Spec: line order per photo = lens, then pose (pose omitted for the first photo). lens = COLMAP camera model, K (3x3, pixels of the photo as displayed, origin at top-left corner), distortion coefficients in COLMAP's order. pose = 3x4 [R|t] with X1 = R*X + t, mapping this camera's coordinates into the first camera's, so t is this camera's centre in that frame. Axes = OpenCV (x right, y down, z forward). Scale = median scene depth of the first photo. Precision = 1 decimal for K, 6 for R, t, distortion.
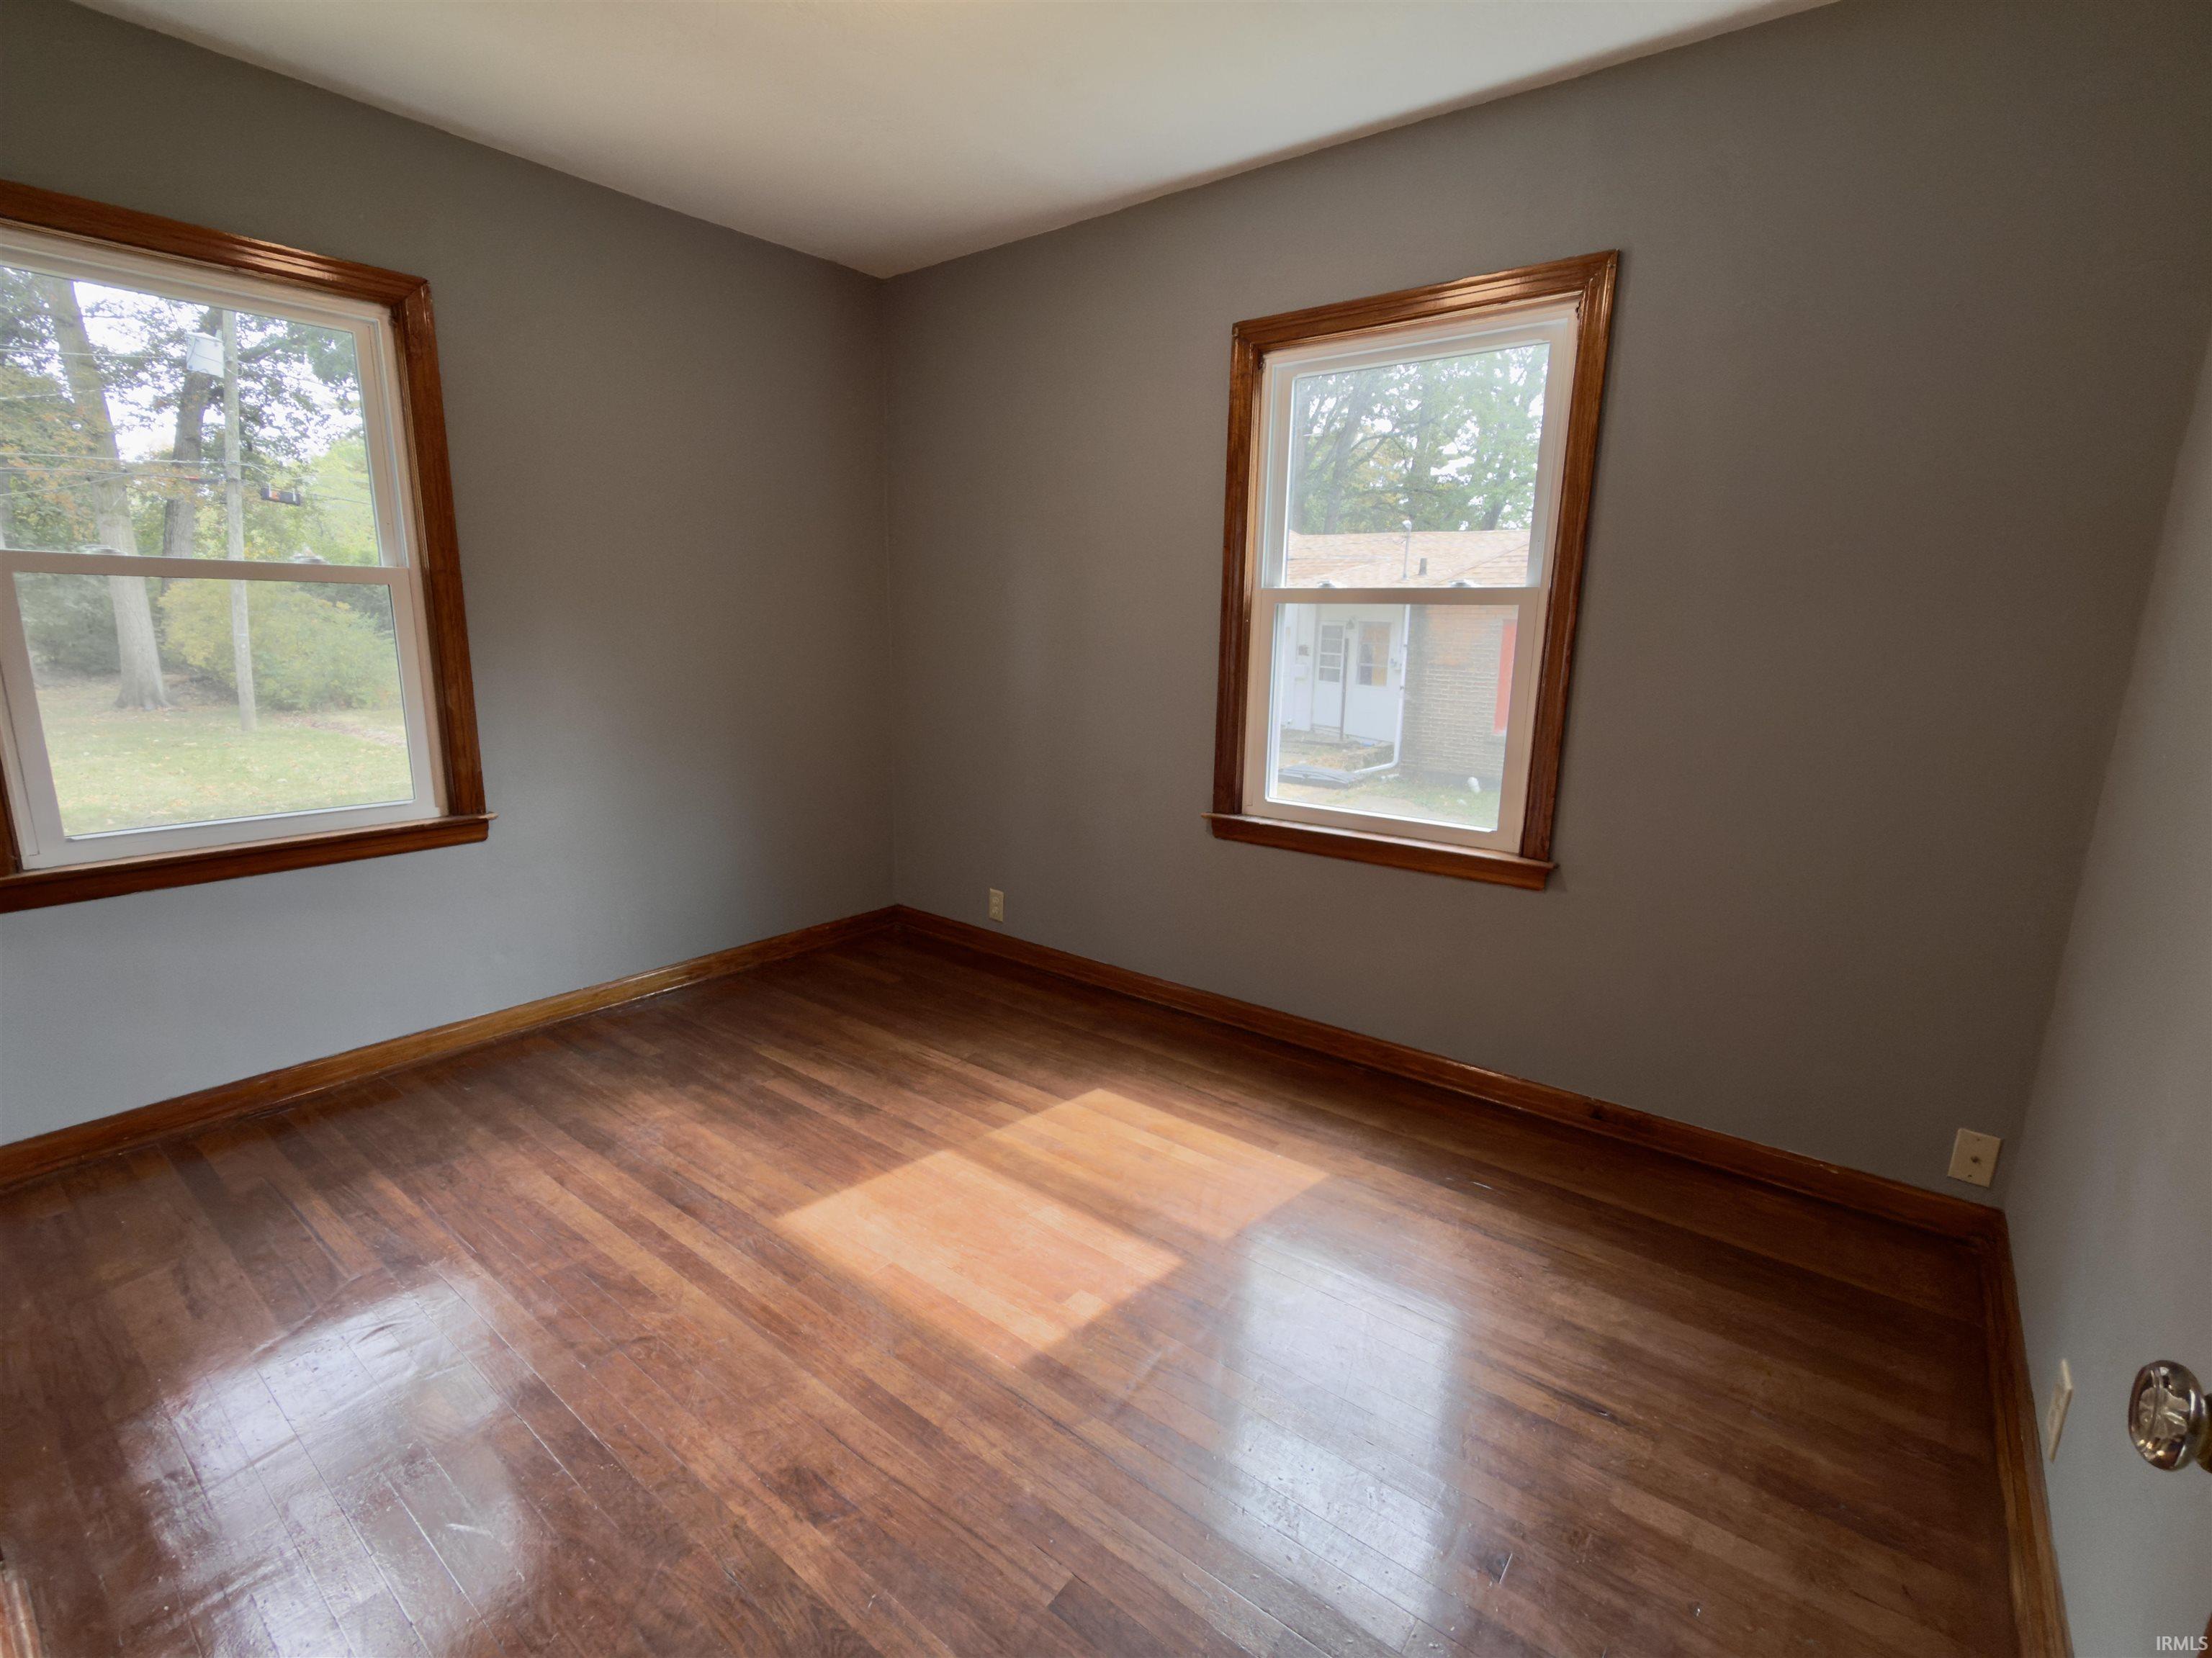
lens RADIAL K [[1009.1, 0, 1106.0], [0, 1009.1, 829.0], [0, 0, 1]] dist [0.002429, 0.000454]
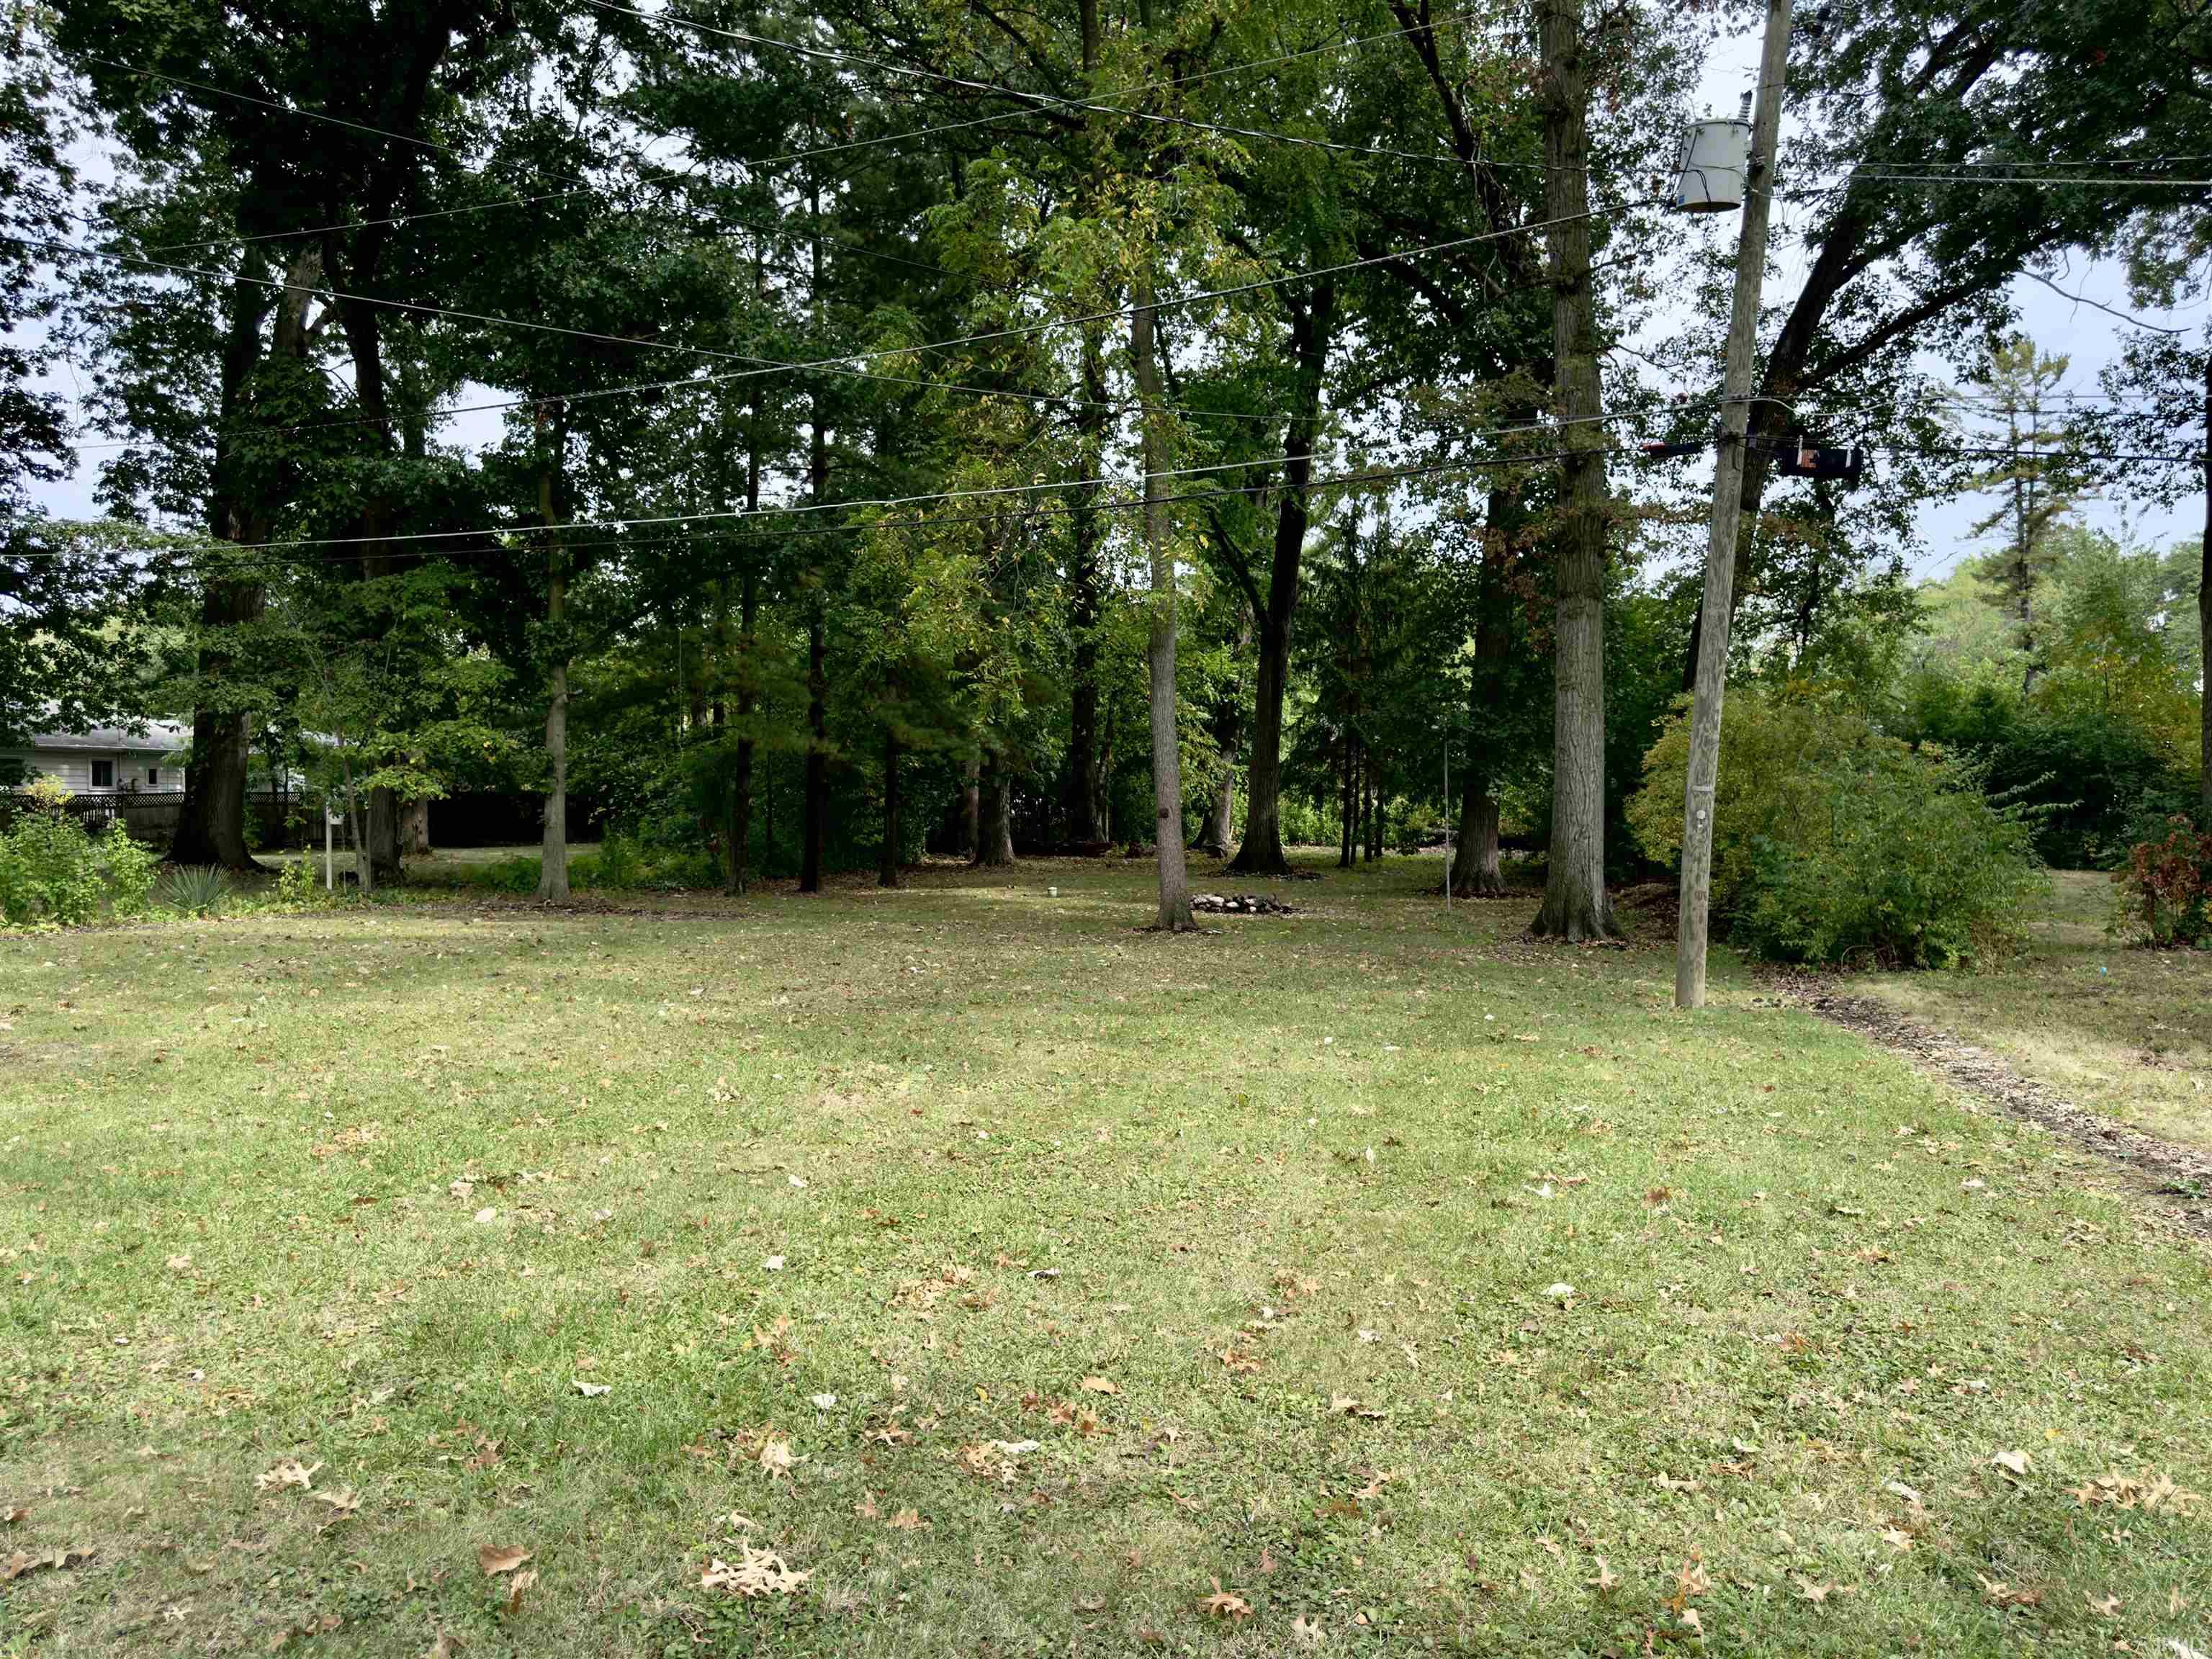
lens RADIAL K [[1556.2, 0, 1115.5], [0, 1556.2, 804.7], [0, 0, 1]] dist [0.105588, -0.154177]
pose [[0.436656, -0.020397, -0.899397, -0.298416], [-0.171348, 0.979556, -0.105405, -0.059557], [0.883160, 0.200136, 0.424234, 0.414922]]
